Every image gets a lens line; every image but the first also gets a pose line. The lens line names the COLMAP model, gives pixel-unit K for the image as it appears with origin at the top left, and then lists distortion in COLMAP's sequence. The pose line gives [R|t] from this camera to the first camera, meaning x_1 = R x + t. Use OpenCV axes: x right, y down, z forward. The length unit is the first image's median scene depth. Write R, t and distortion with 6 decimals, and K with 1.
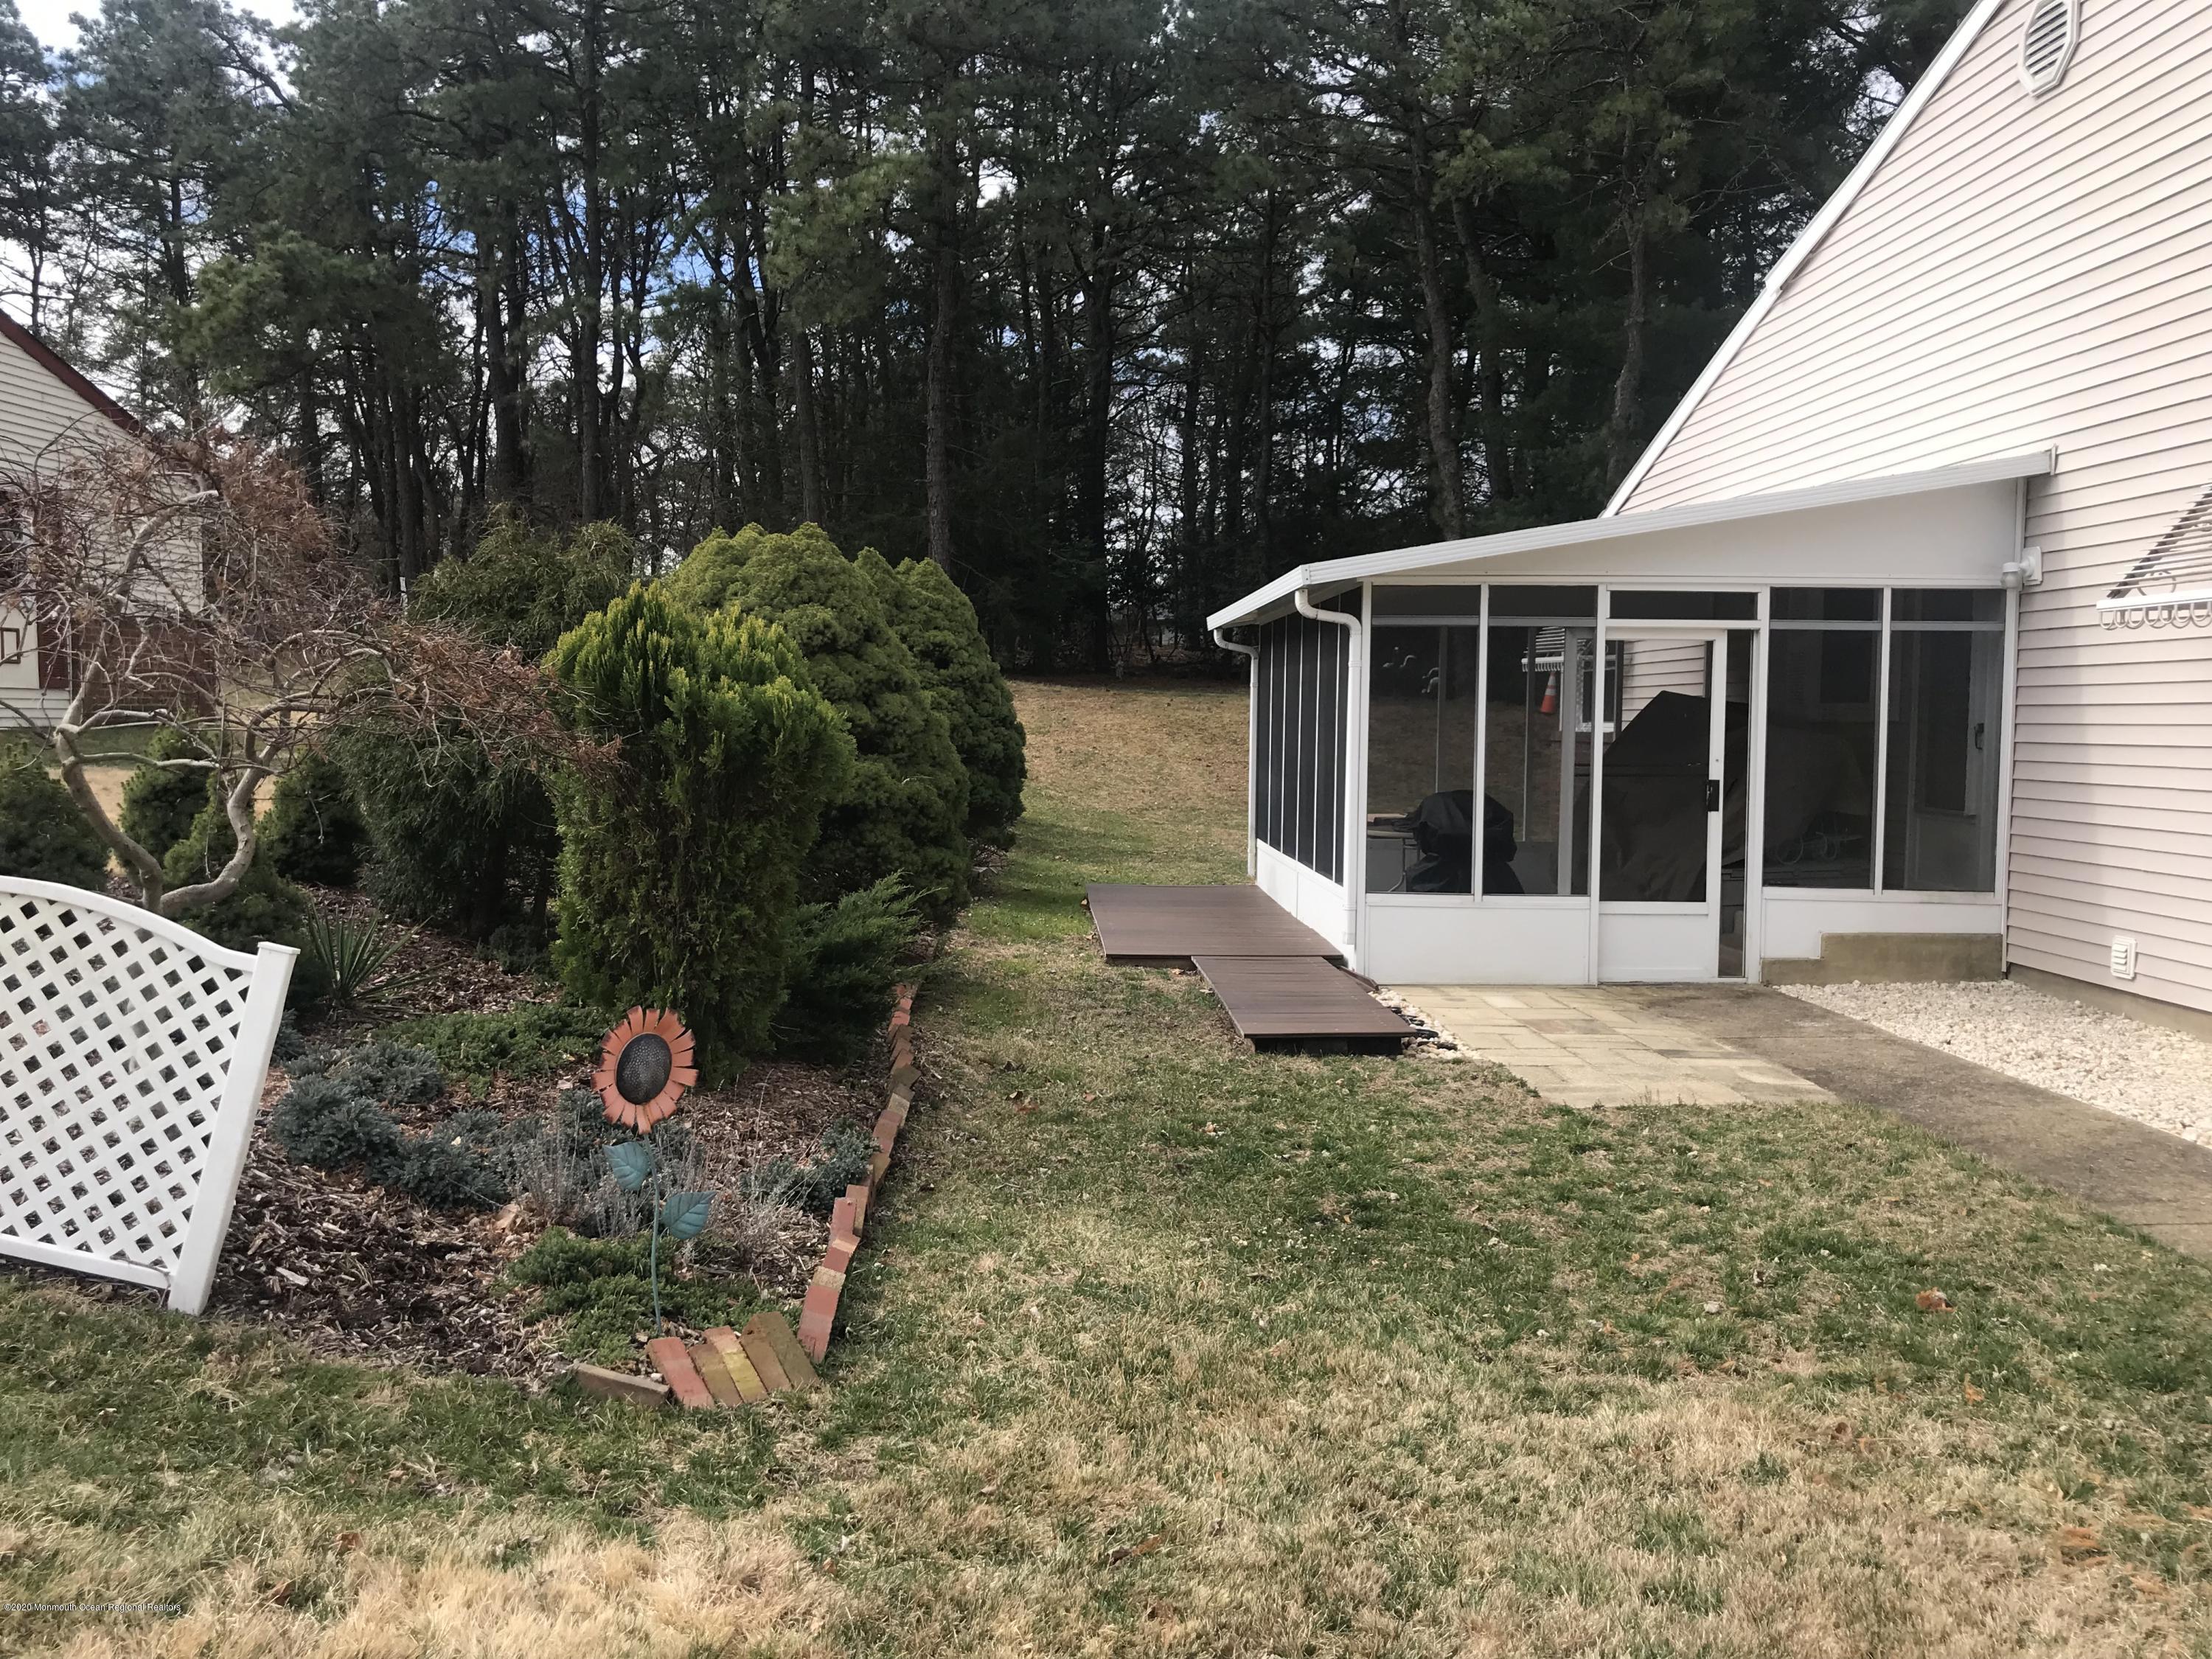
lens RADIAL K [[1821.7, 0, 1088.7], [0, 1821.7, 822.7], [0, 0, 1]] dist [0.105339, -0.184855]
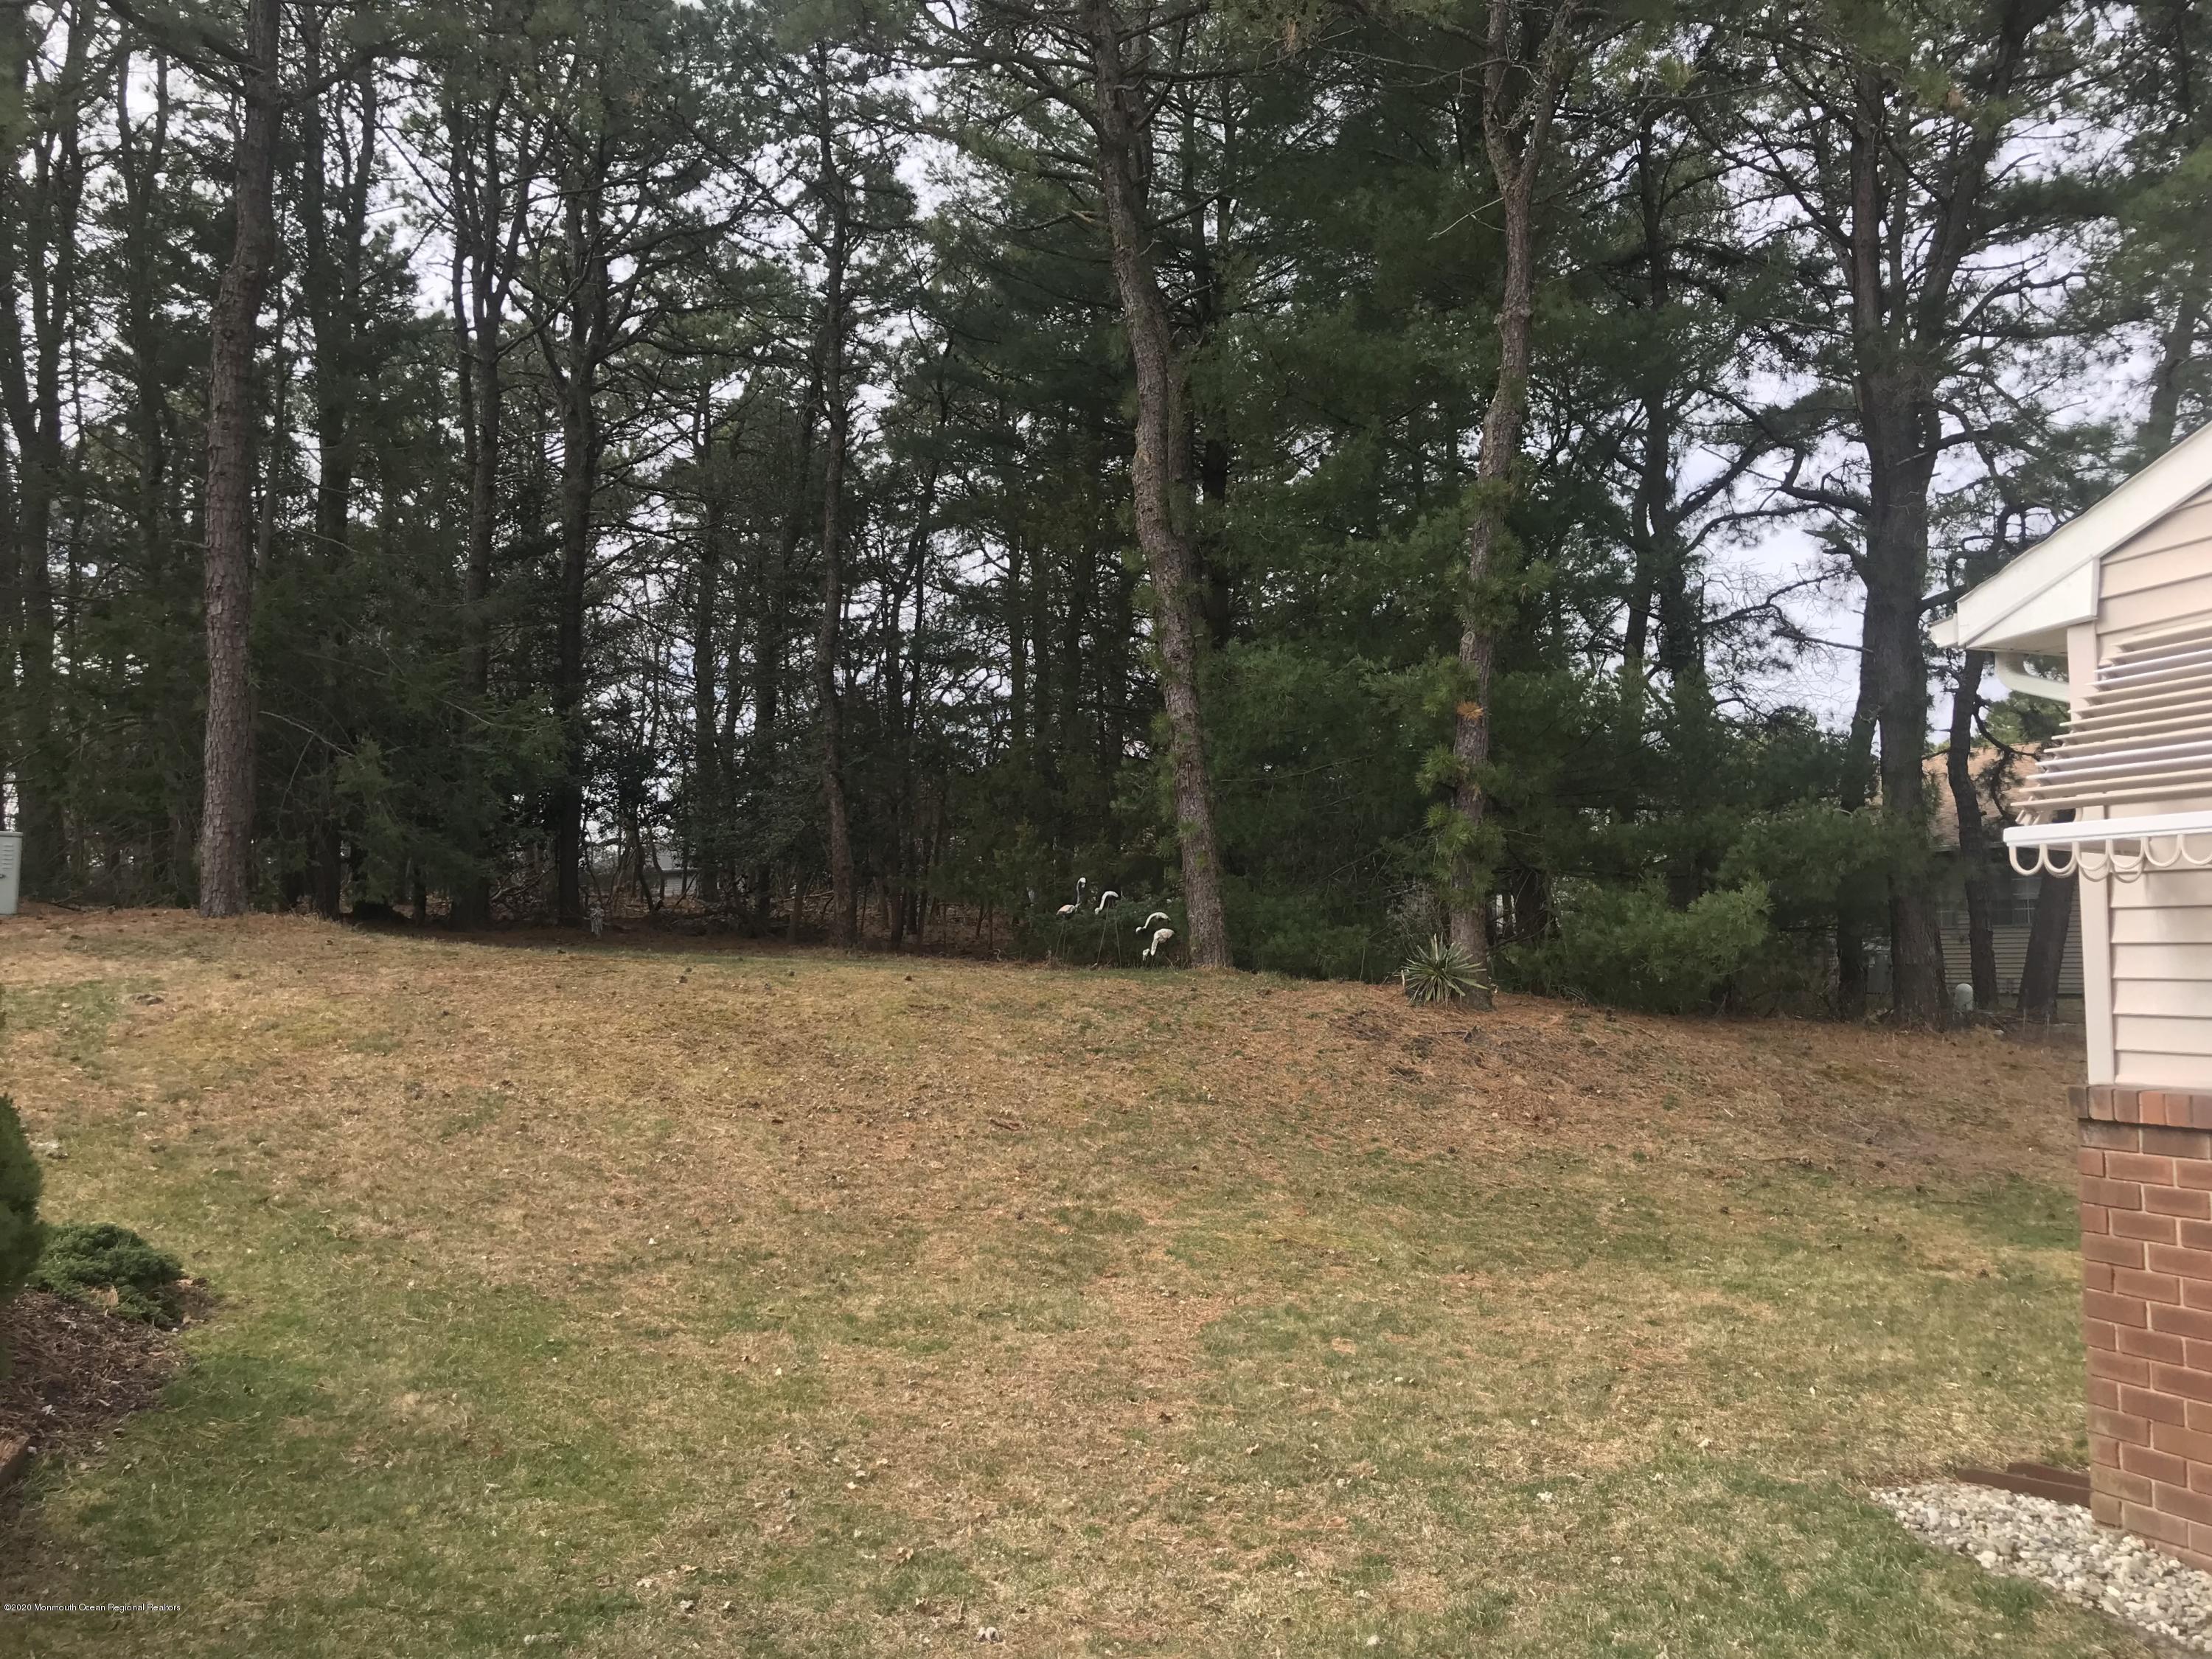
lens RADIAL K [[1821.7, 0, 1088.7], [0, 1821.7, 822.7], [0, 0, 1]] dist [0.105339, -0.184855]
pose [[0.964159, 0.019772, 0.264587, 0.018493], [0.018834, 0.989604, -0.142581, -0.035235], [-0.264656, 0.142454, 0.953763, 0.509529]]
